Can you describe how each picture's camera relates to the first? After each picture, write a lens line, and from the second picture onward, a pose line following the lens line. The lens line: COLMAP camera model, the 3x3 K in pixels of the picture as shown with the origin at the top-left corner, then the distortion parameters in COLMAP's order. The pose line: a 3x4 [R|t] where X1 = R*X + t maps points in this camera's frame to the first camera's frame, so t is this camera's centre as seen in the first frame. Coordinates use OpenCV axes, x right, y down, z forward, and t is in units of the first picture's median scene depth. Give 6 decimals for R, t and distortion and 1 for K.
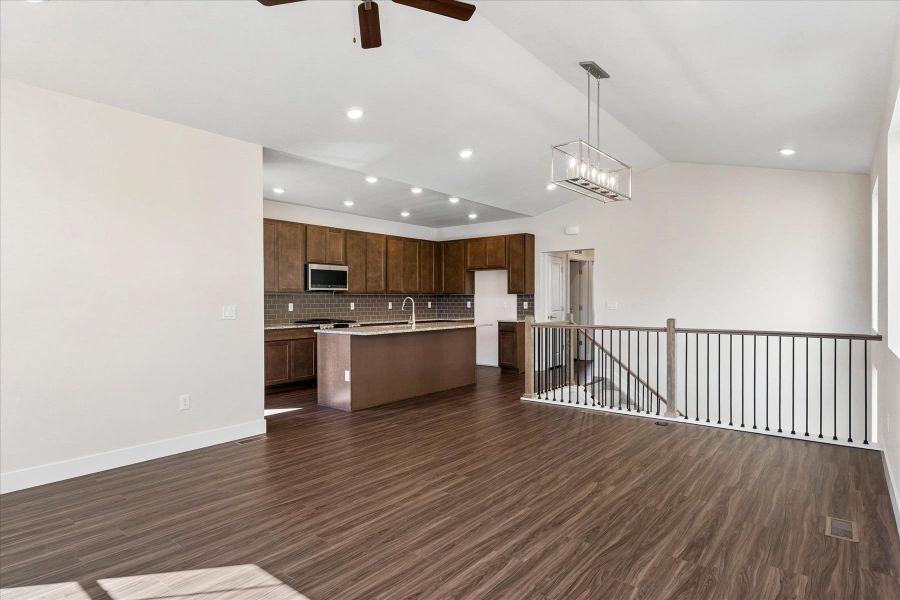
lens RADIAL K [[491.8, 0, 450.0], [0, 491.8, 300.0], [0, 0, 1]] dist [-0.003535, -0.000662]
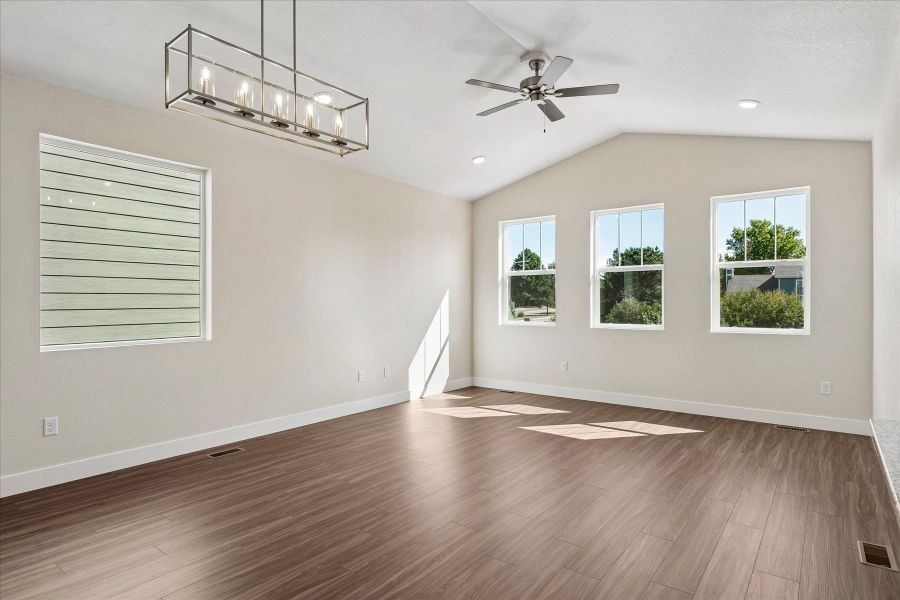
lens RADIAL K [[474.9, 0, 450.0], [0, 474.9, 300.0], [0, 0, 1]] dist [0.000508, 0.000394]
pose [[-0.999914, 0.003515, -0.012629, 0.065588], [0.003407, 0.999958, 0.008491, -0.007878], [0.012659, 0.008447, -0.999884, 1.298450]]
